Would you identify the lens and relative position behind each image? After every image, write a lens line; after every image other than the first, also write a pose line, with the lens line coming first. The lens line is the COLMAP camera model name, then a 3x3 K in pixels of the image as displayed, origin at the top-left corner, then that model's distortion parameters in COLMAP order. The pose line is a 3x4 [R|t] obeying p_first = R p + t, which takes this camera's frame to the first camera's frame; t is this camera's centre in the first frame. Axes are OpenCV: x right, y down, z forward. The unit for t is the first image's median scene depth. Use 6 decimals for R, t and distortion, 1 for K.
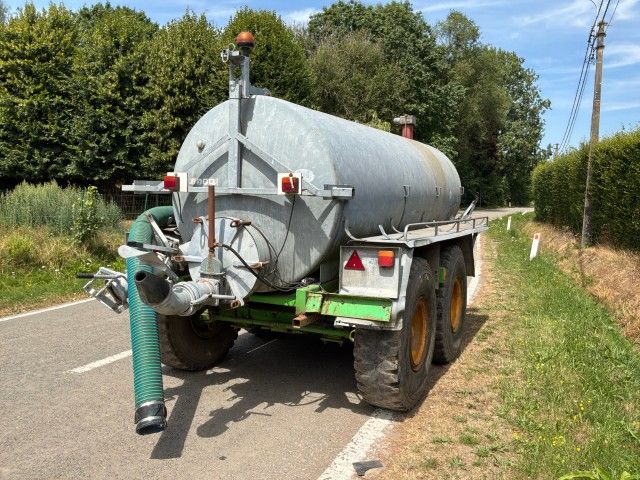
lens RADIAL K [[526.5, 0, 322.0], [0, 526.5, 239.1], [0, 0, 1]] dist [0.087600, -0.147954]
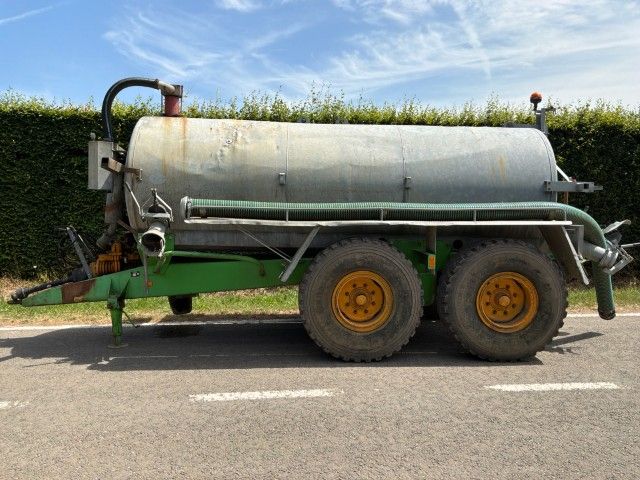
lens RADIAL K [[526.5, 0, 322.0], [0, 526.5, 239.1], [0, 0, 1]] dist [0.087600, -0.147954]
pose [[-0.453173, -0.071648, 0.888539, -1.241420], [0.055276, 0.992588, 0.108230, -0.150661], [-0.889707, 0.098162, -0.445853, 2.215272]]
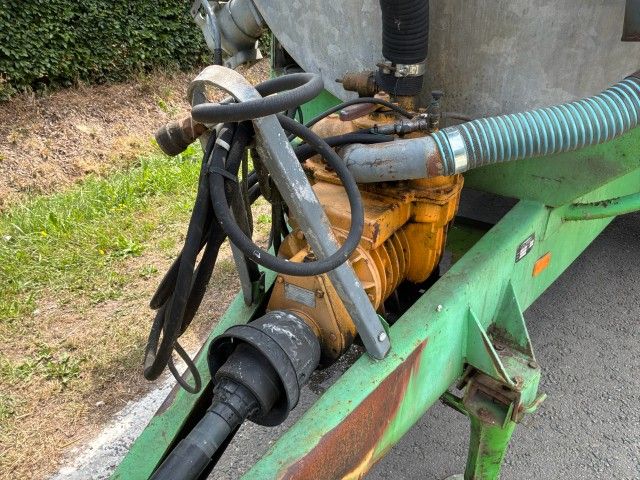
lens RADIAL K [[526.5, 0, 322.0], [0, 526.5, 239.1], [0, 0, 1]] dist [0.087600, -0.147954]
pose [[-0.988843, -0.114464, 0.095332, 0.334292], [-0.049042, 0.854440, 0.517230, -0.109440], [-0.140660, 0.506783, -0.850521, 2.351965]]
